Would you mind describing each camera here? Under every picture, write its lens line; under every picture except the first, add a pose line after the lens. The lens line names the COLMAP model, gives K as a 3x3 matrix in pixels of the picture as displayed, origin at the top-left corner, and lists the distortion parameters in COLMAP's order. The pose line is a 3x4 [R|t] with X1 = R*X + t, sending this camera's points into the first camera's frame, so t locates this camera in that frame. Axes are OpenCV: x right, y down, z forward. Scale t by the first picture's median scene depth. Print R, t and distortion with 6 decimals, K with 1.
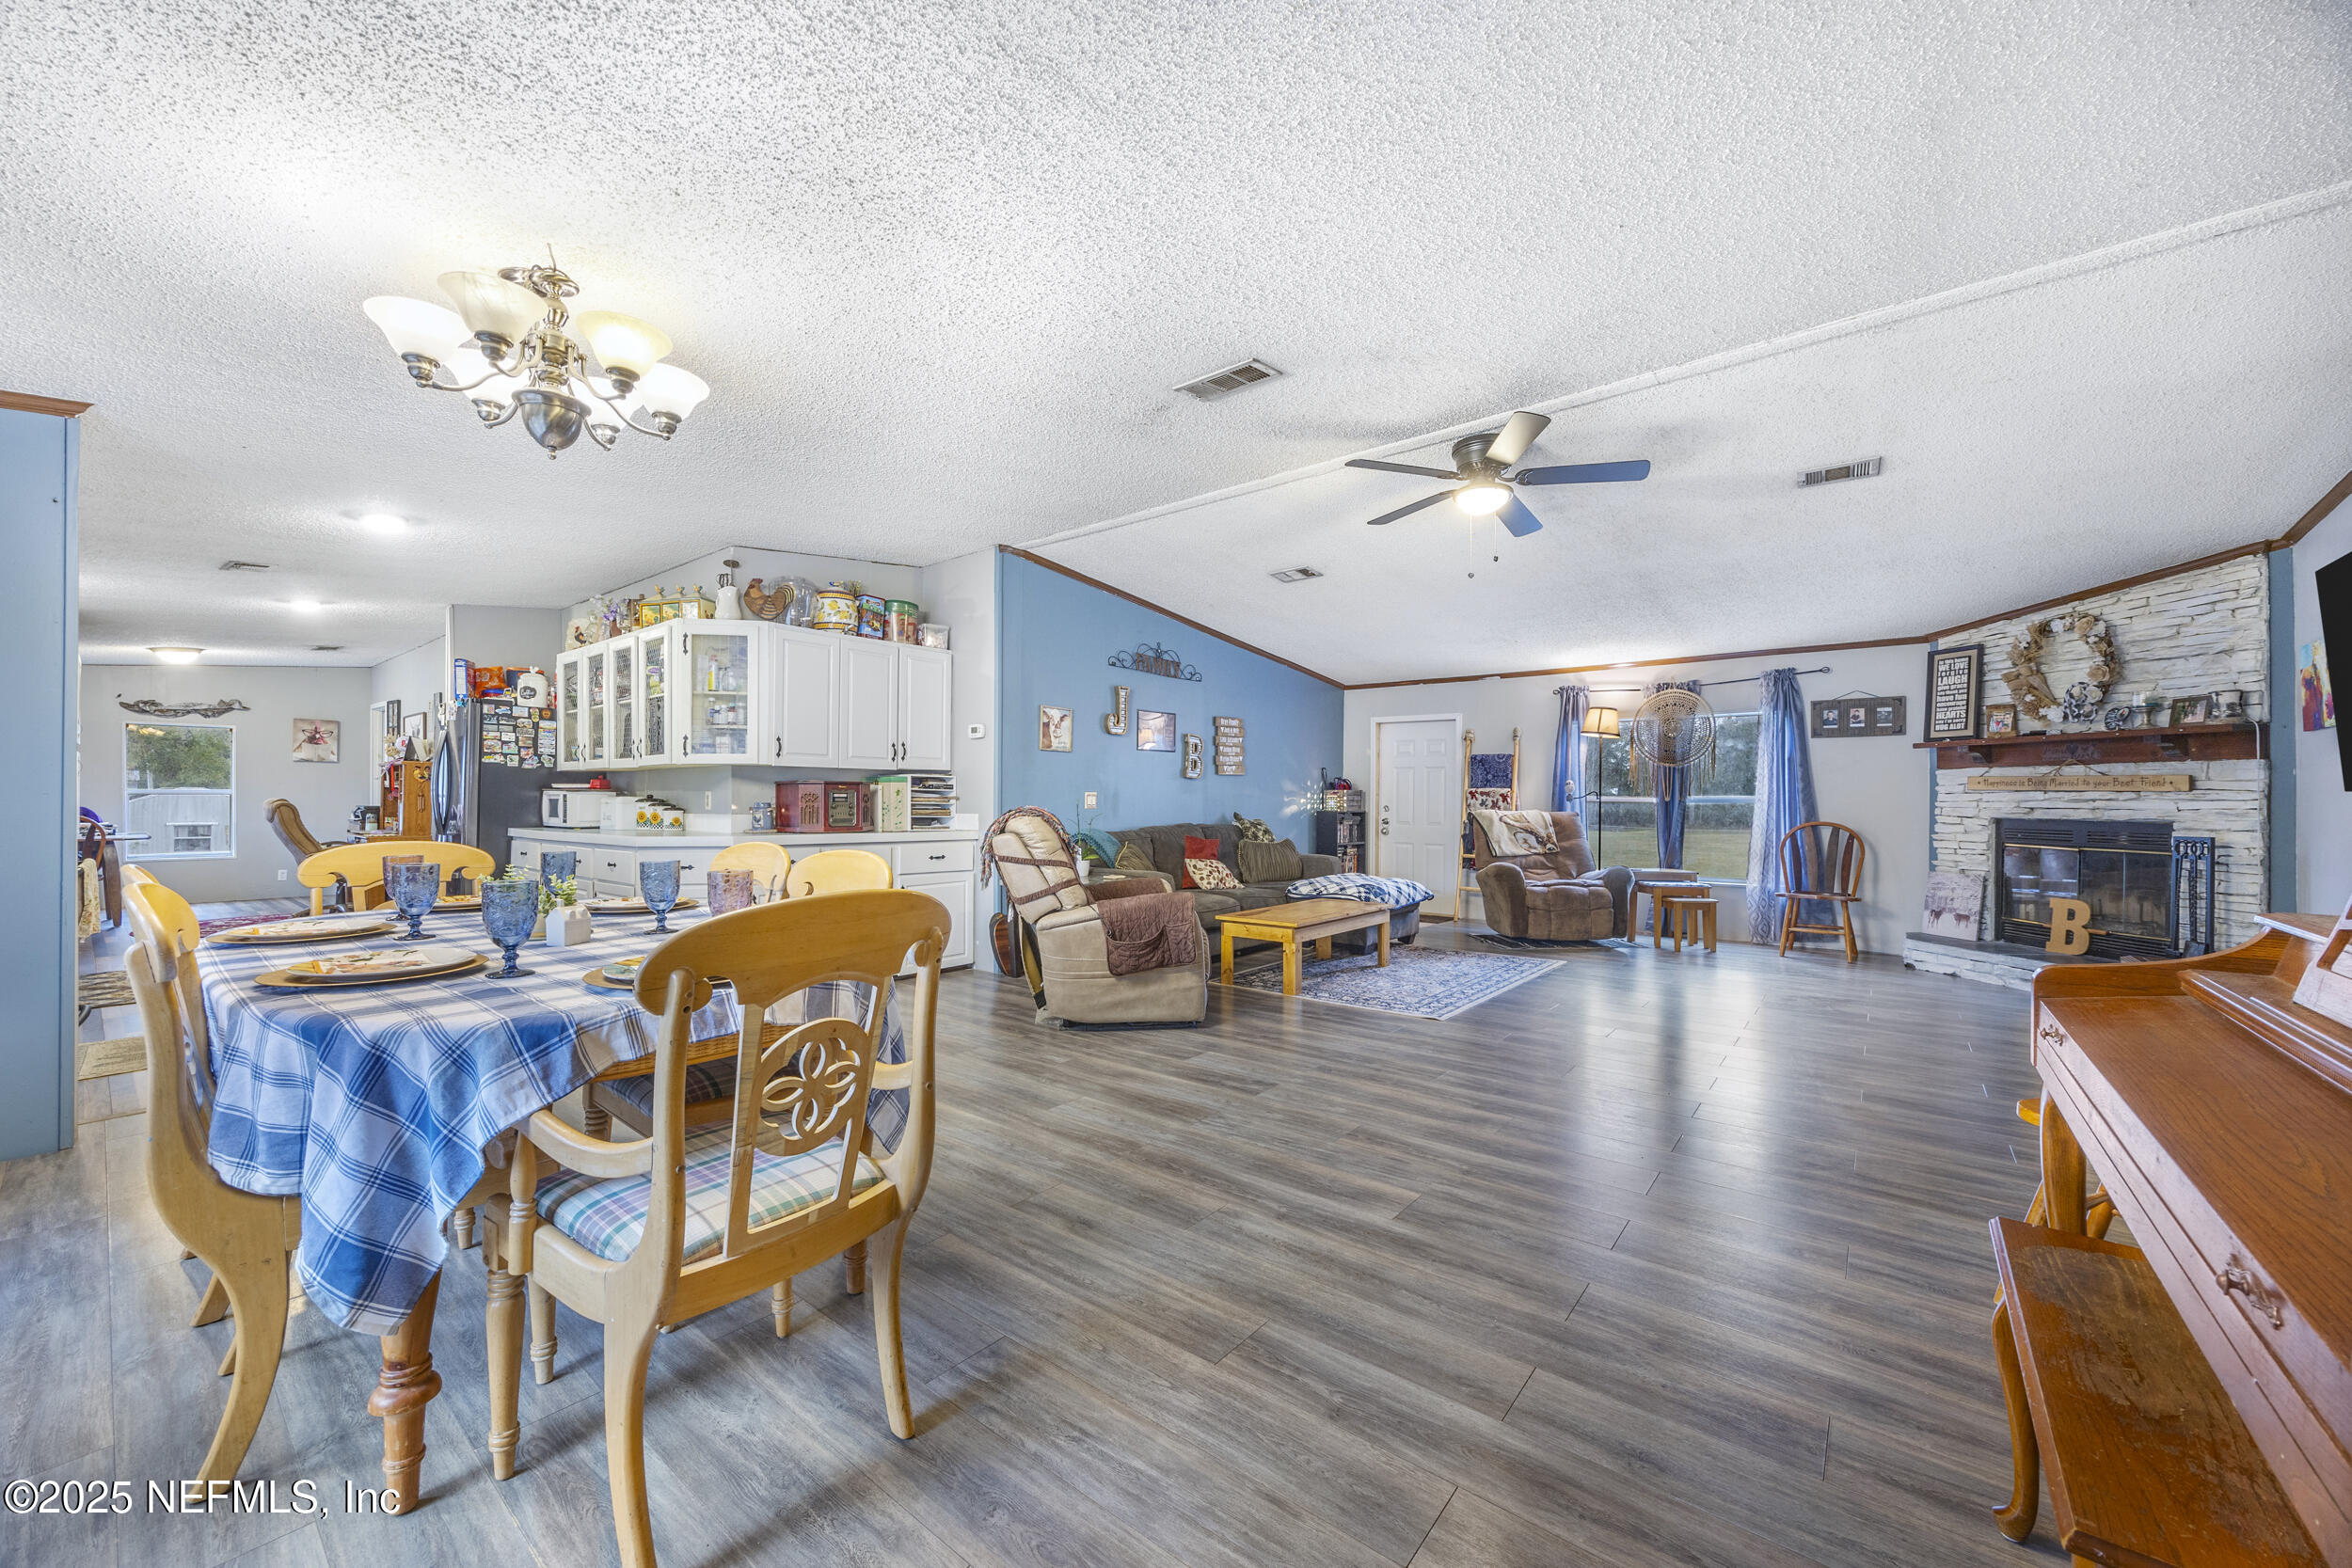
lens RADIAL K [[893.2, 0, 1166.8], [0, 893.2, 793.0], [0, 0, 1]] dist [-0.007427, -0.000657]
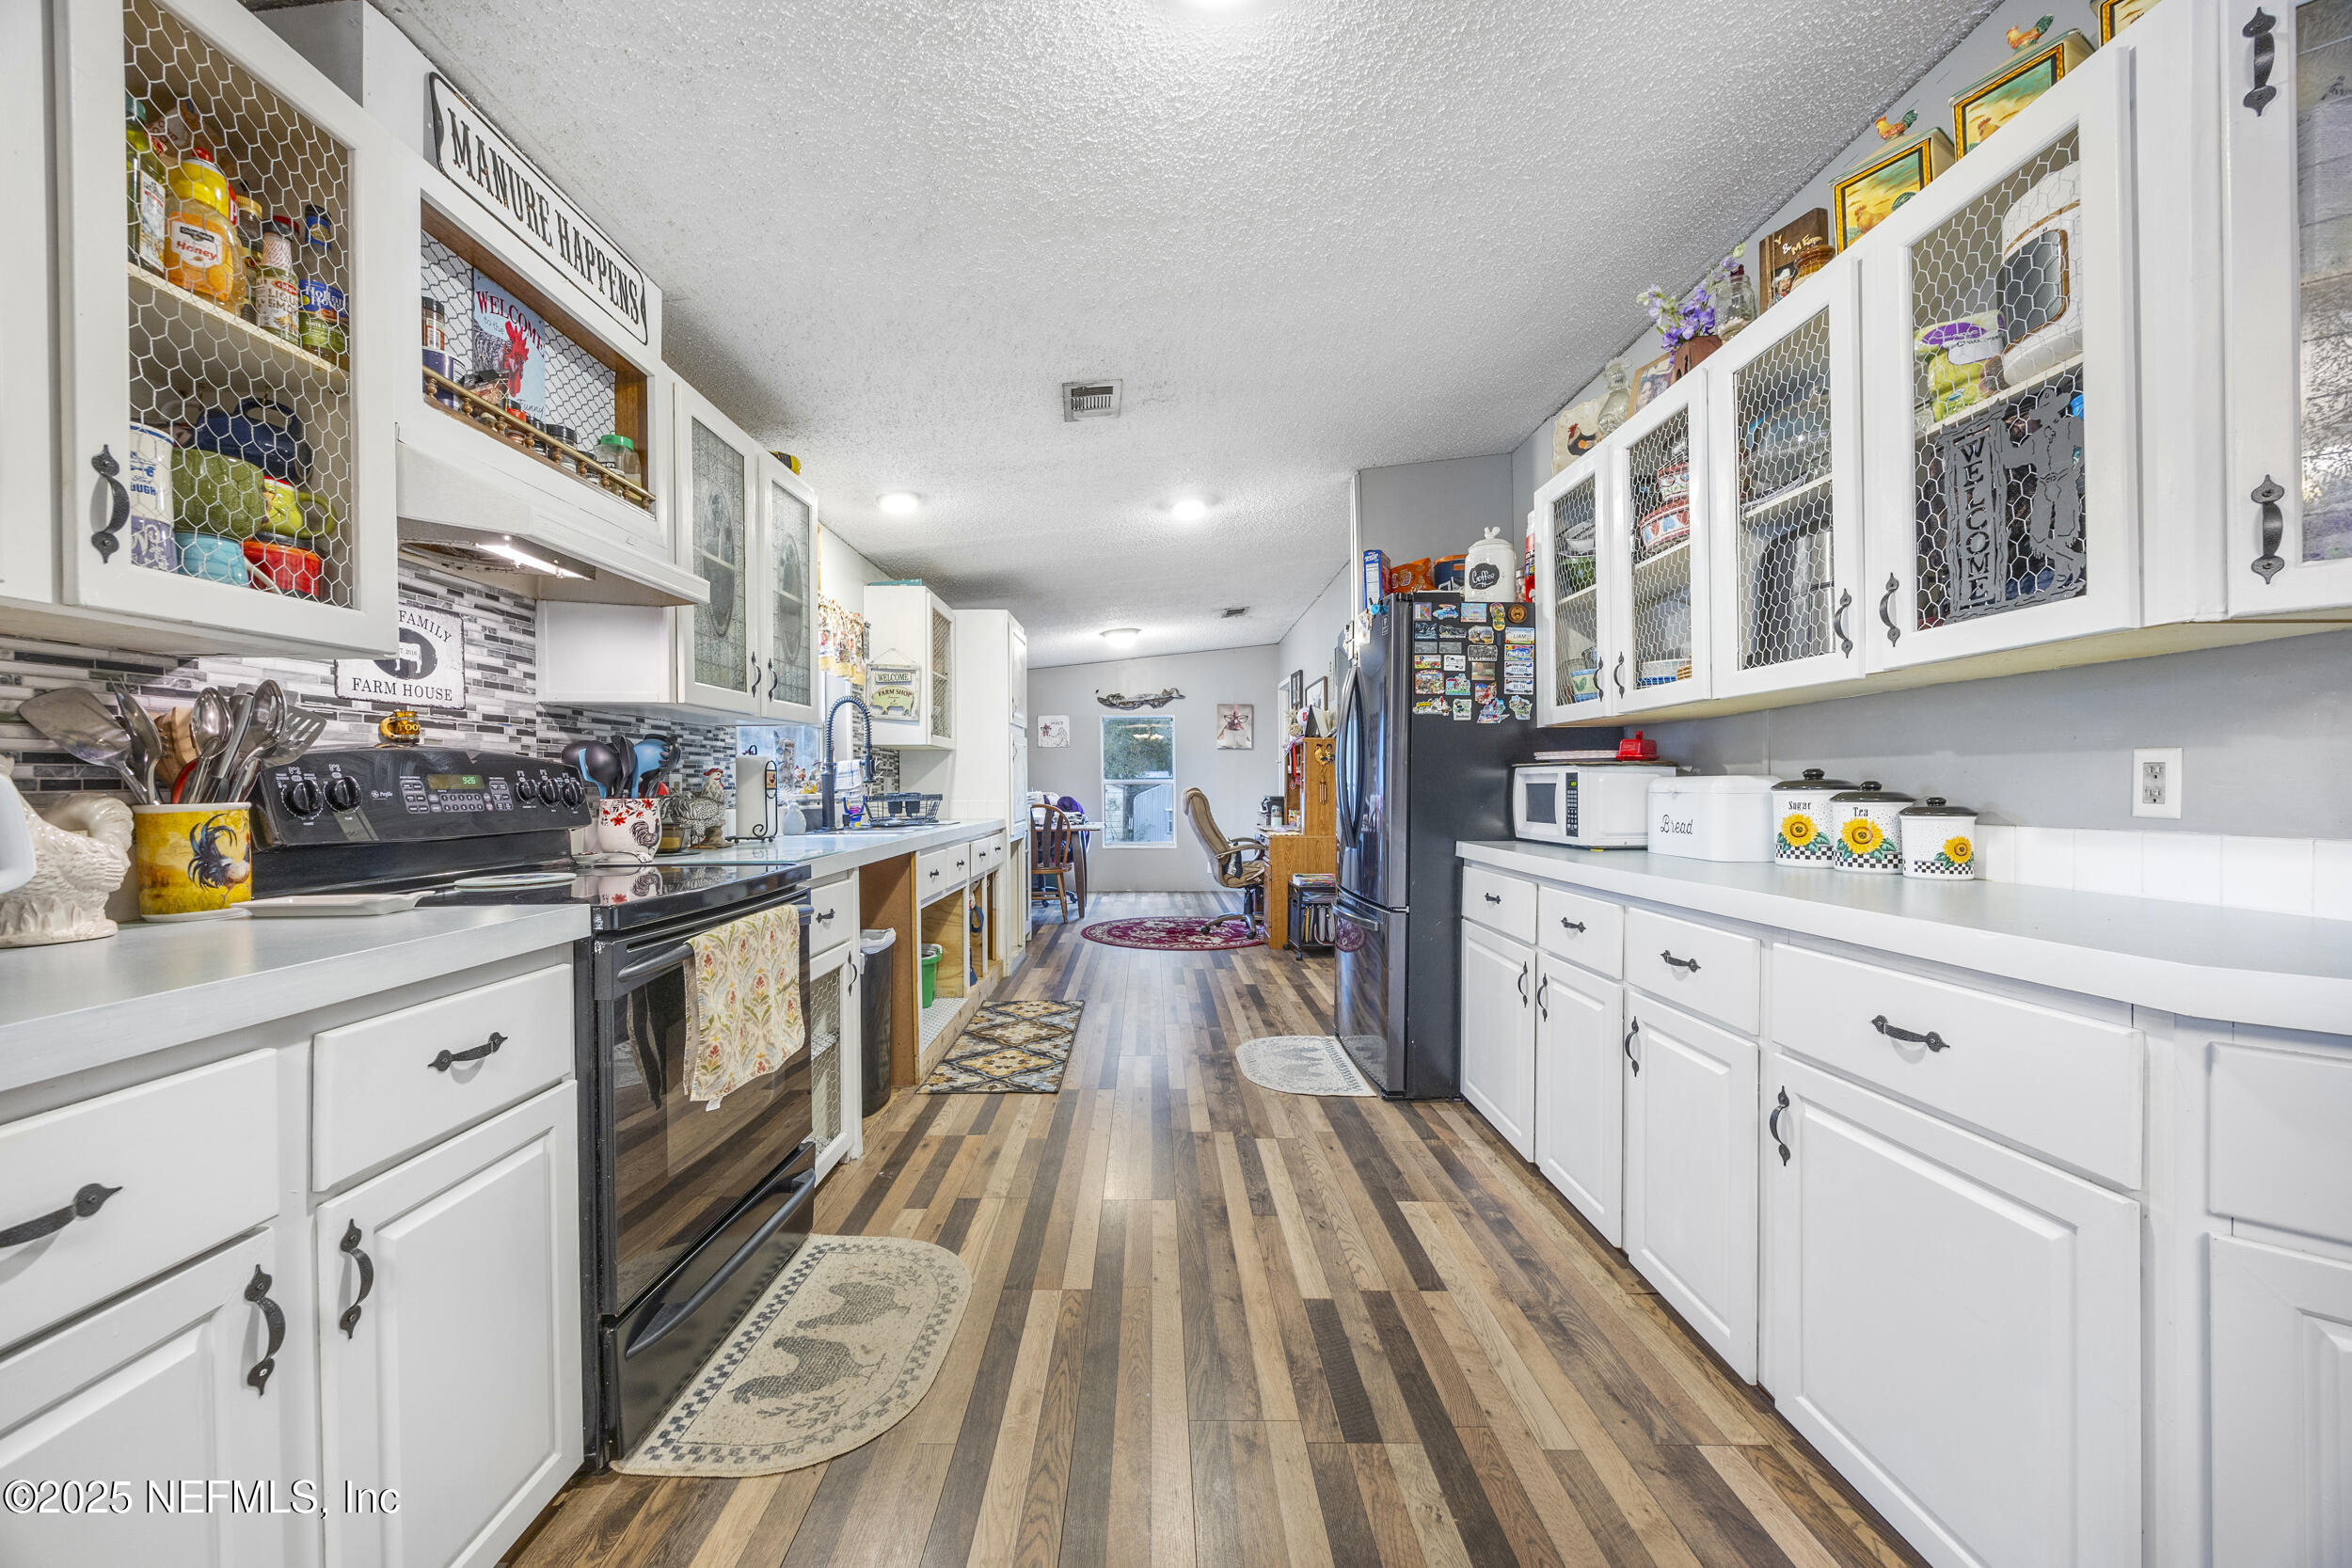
lens RADIAL K [[893.2, 0, 1176.9], [0, 893.2, 787.8], [0, 0, 1]] dist [-0.007427, -0.000657]
pose [[0.651230, -0.005819, -0.758858, -0.444527], [0.011841, 0.999927, 0.002494, 0.005031], [0.758788, -0.010610, 0.651252, 0.531074]]
